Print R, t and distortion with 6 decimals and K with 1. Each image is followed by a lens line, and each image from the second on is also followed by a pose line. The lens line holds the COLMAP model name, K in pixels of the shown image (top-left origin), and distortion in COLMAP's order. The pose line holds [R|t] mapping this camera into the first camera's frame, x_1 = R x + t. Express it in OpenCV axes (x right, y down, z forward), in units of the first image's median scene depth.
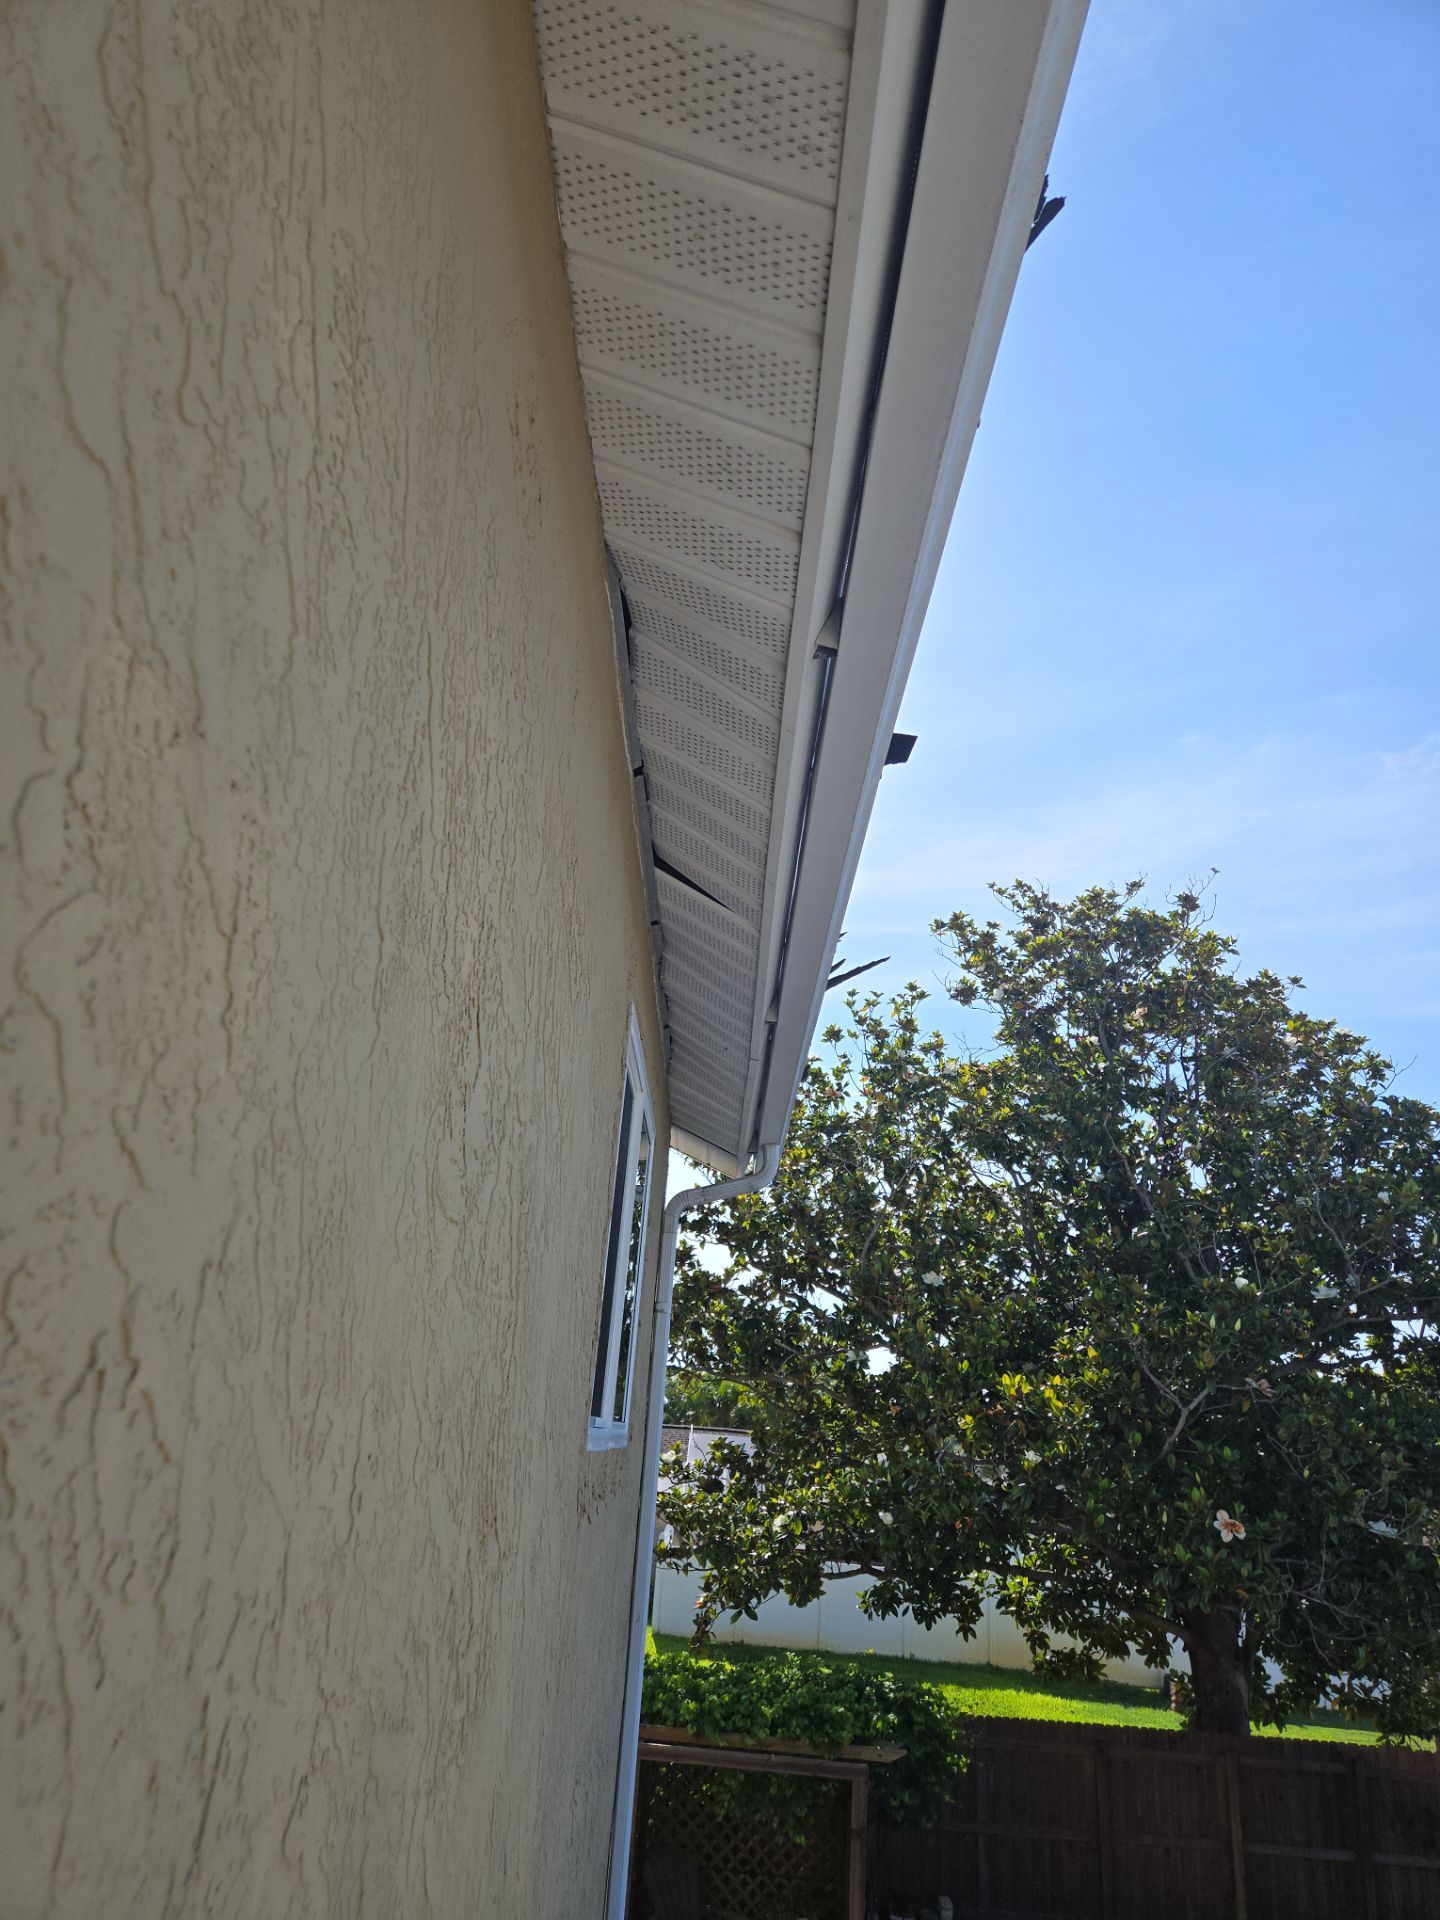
lens RADIAL K [[1345.8, 0, 720.0], [0, 1345.8, 960.0], [0, 0, 1]] dist [0.151935, -0.119636]
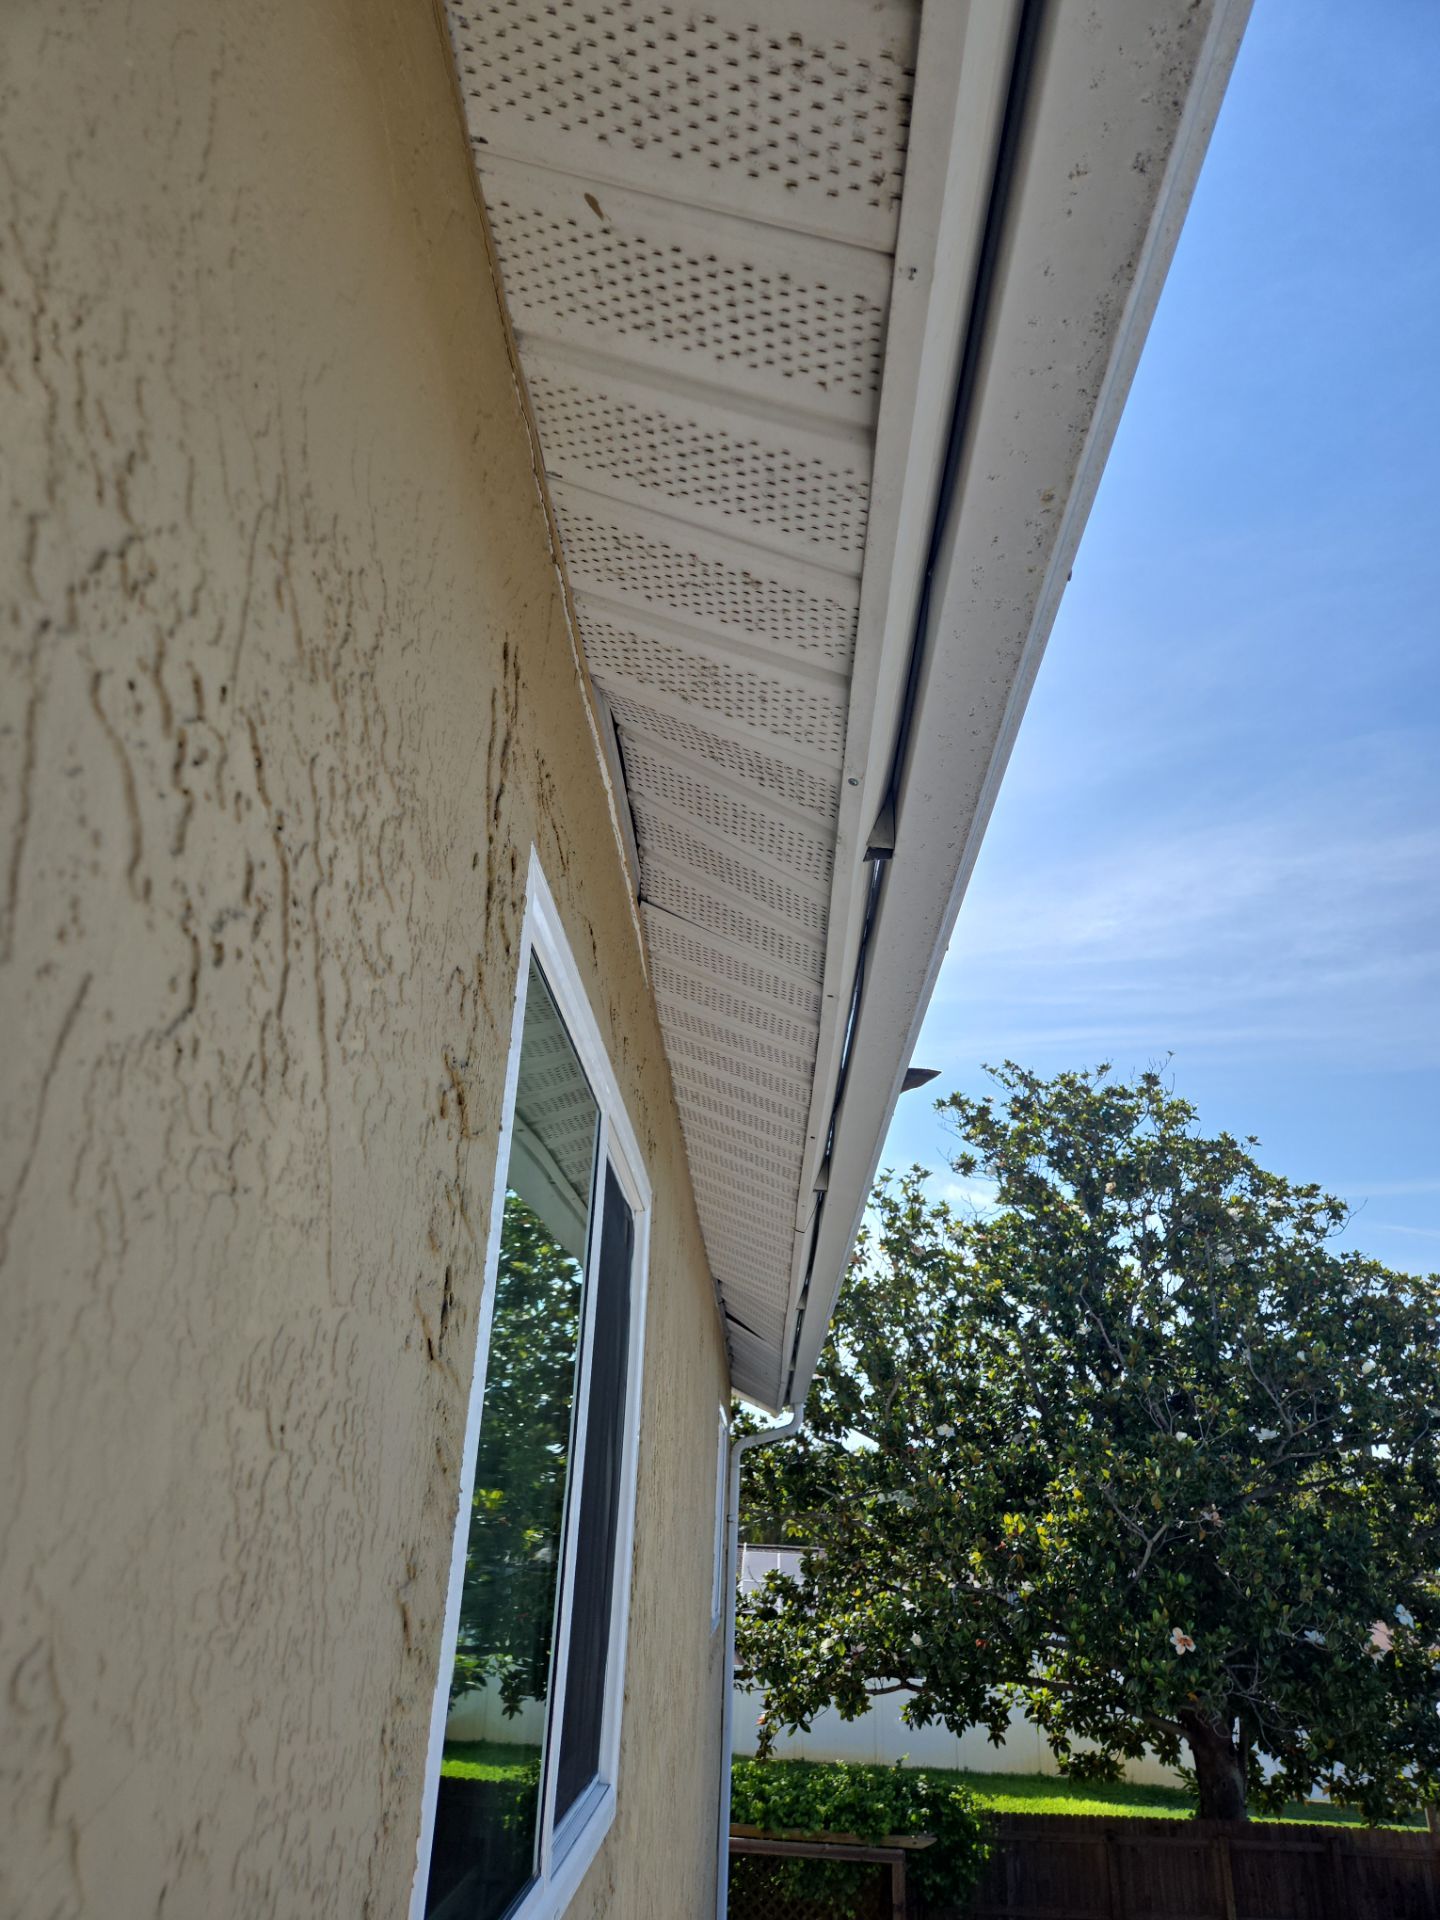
lens RADIAL K [[1297.2, 0, 720.0], [0, 1297.2, 960.0], [0, 0, 1]] dist [0.129521, -0.104942]
pose [[0.998921, -0.041110, -0.021616, 0.000881], [0.039189, 0.995795, -0.082807, -0.076146], [0.024930, 0.081871, 0.996331, -0.167088]]
